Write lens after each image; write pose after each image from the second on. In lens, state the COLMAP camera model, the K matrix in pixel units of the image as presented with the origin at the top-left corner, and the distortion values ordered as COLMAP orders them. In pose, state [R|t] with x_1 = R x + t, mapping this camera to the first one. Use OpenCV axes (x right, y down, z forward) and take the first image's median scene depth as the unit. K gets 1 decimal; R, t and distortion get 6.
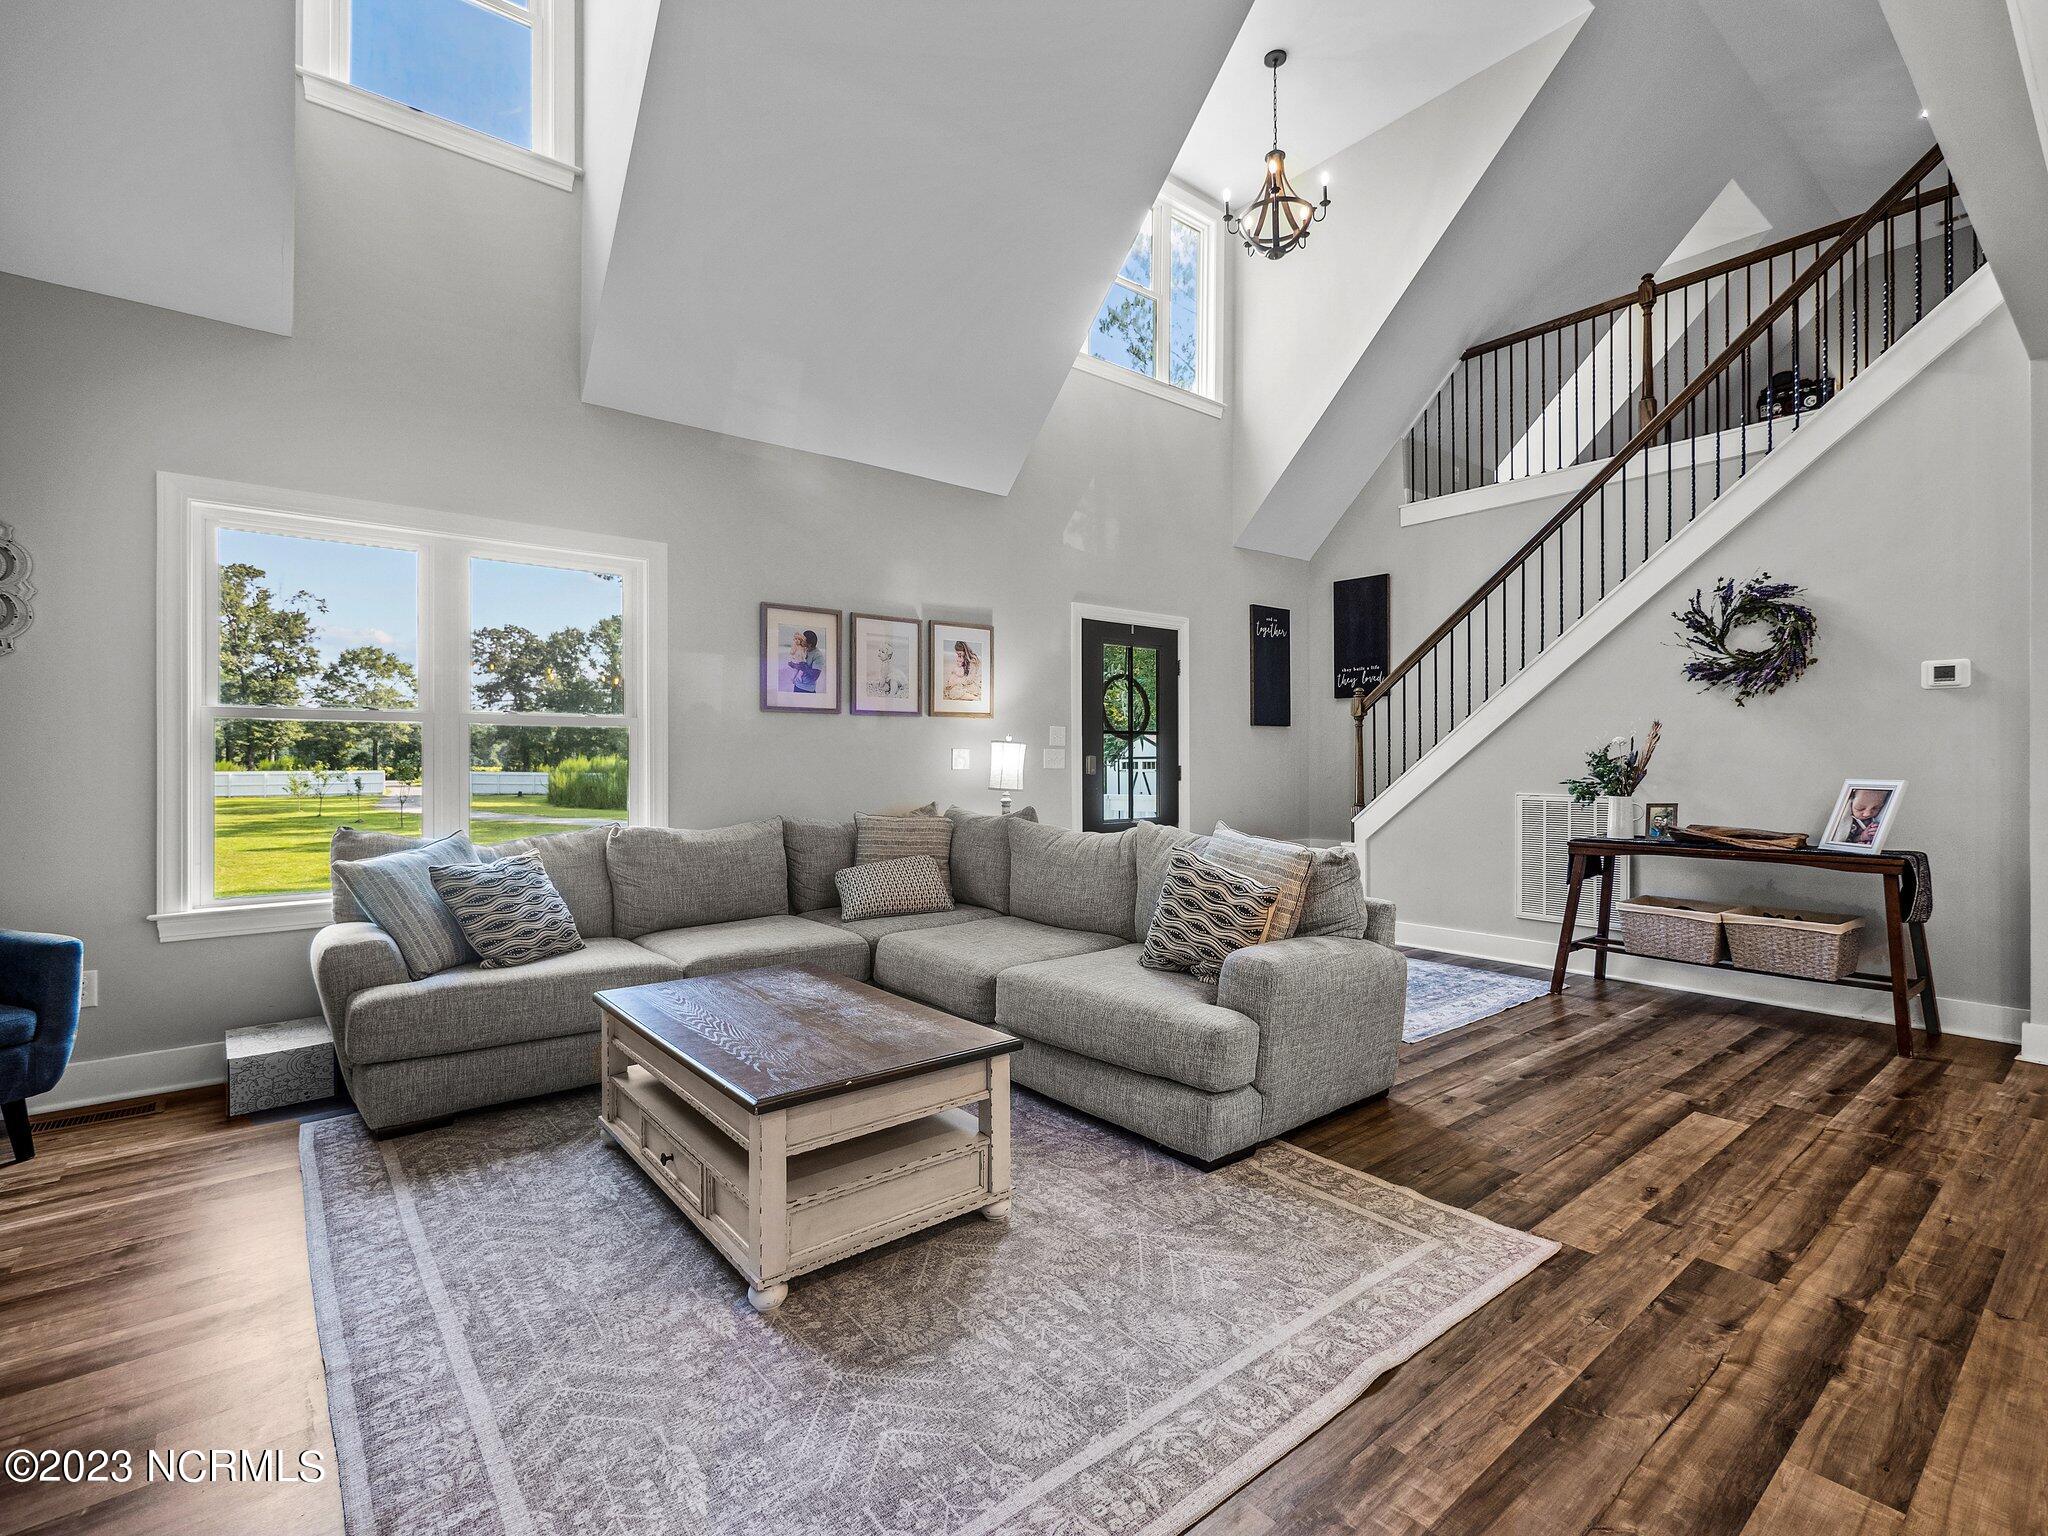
lens RADIAL K [[951.5, 0, 1031.5], [0, 951.5, 758.9], [0, 0, 1]] dist [-0.000960, -0.000002]
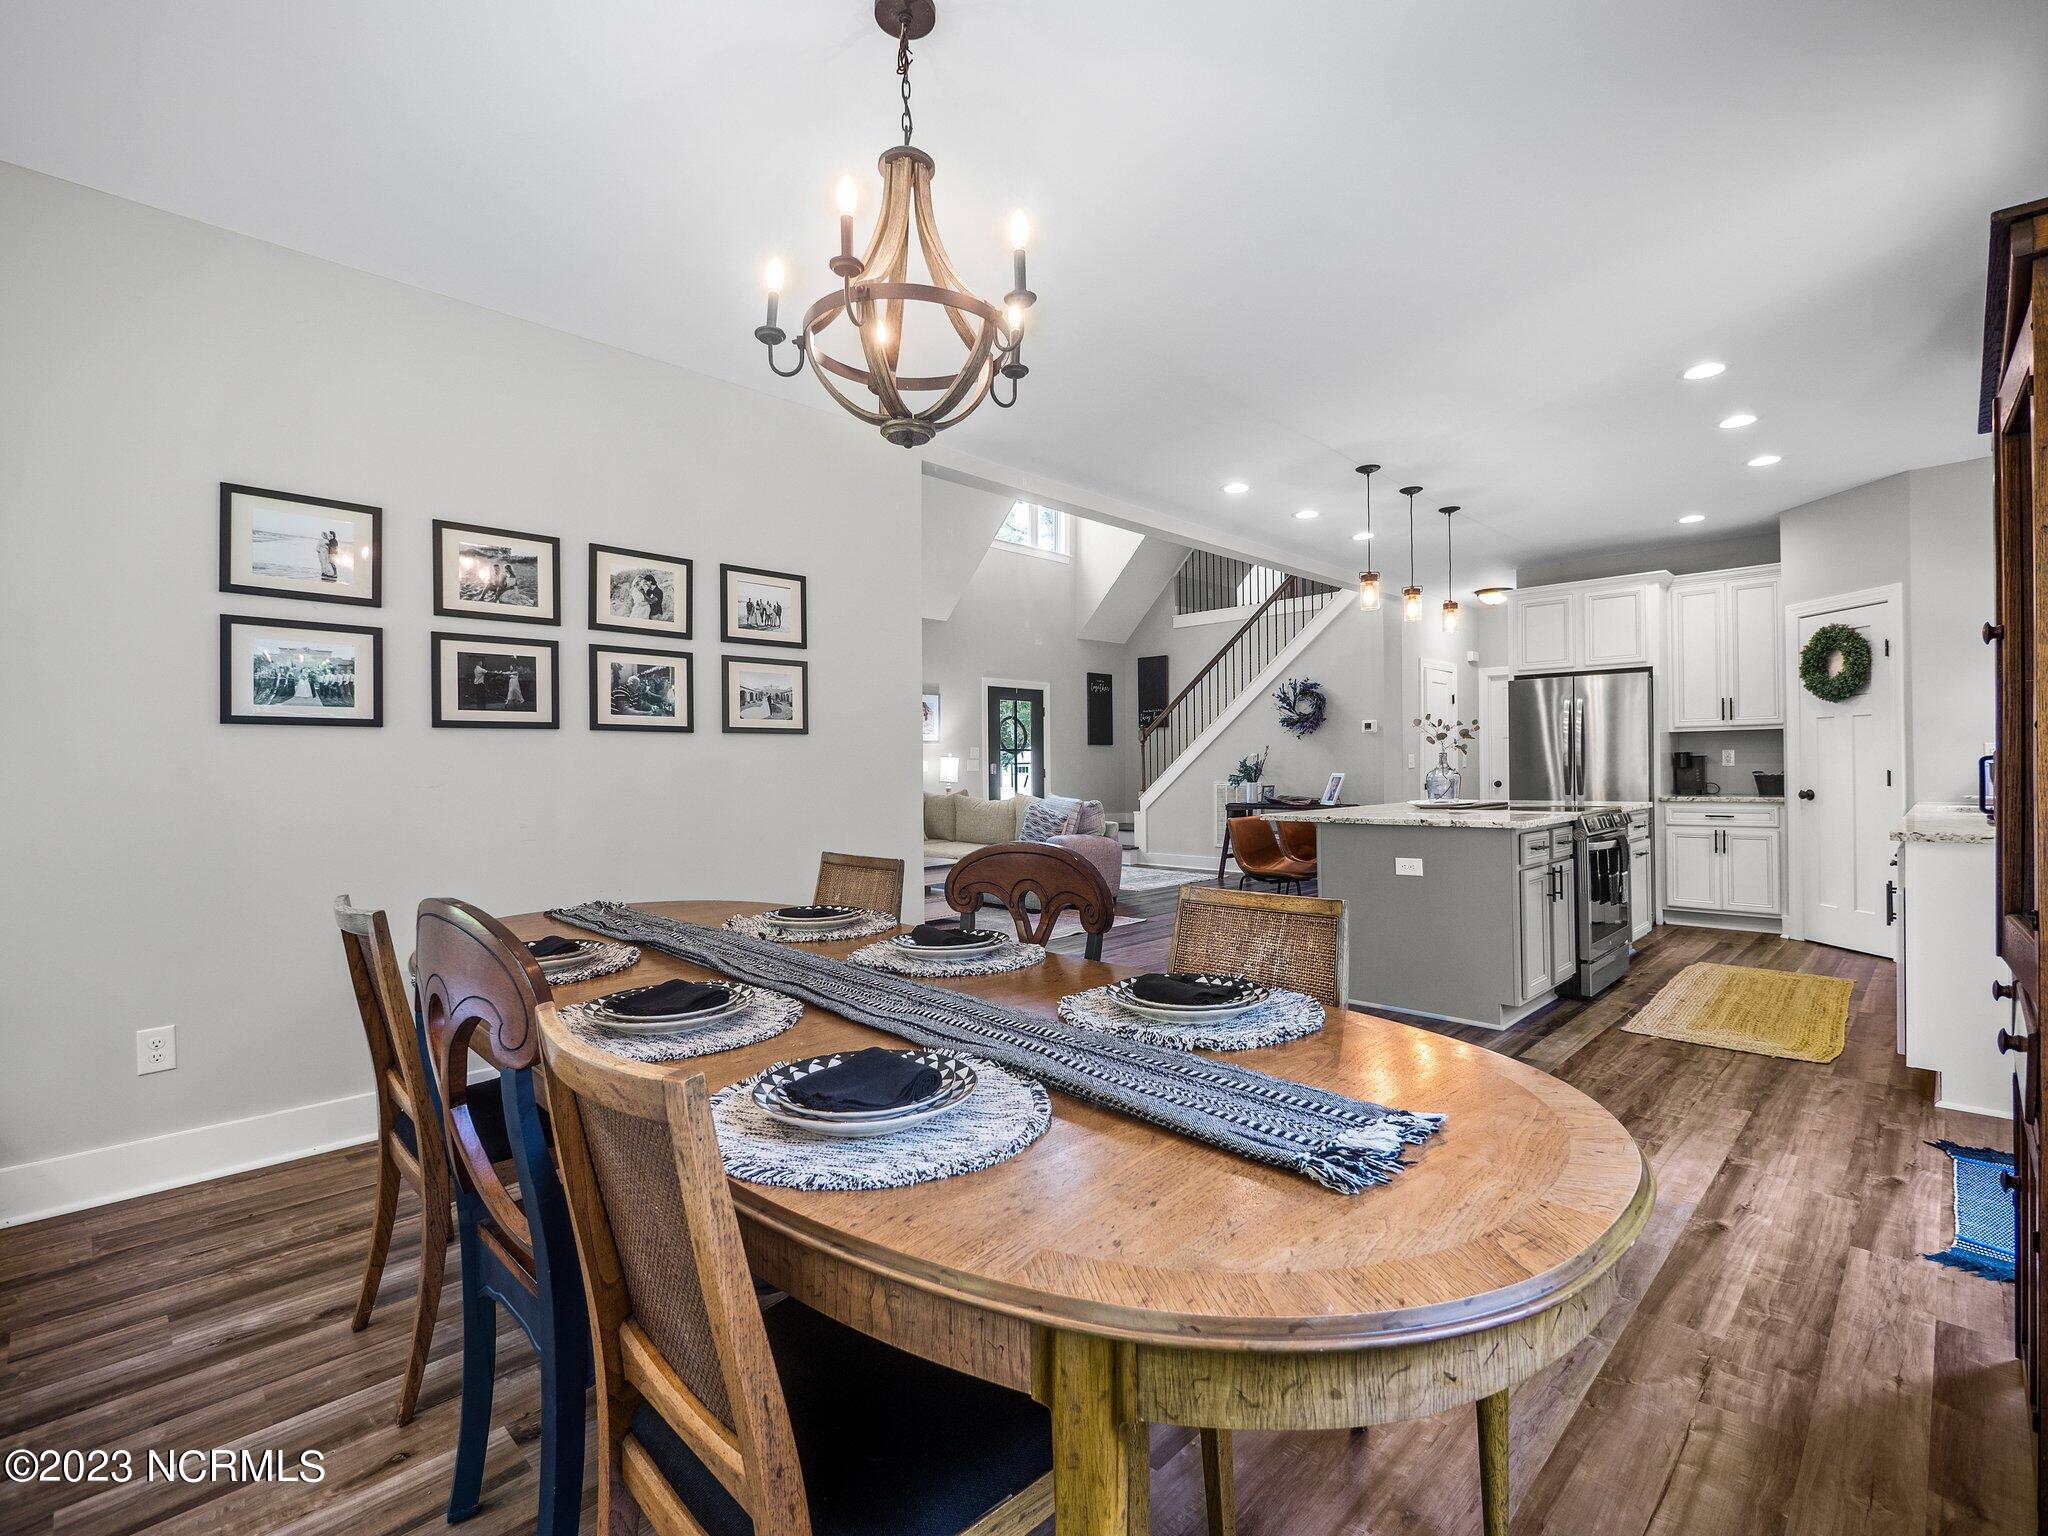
lens RADIAL K [[951.5, 0, 1027.5], [0, 951.5, 763.3], [0, 0, 1]] dist [-0.000960, -0.000002]
pose [[0.994312, -0.003398, 0.106455, -0.060296], [0.003563, 0.999993, -0.001355, -0.000831], [-0.106450, 0.001726, 0.994317, -0.739430]]
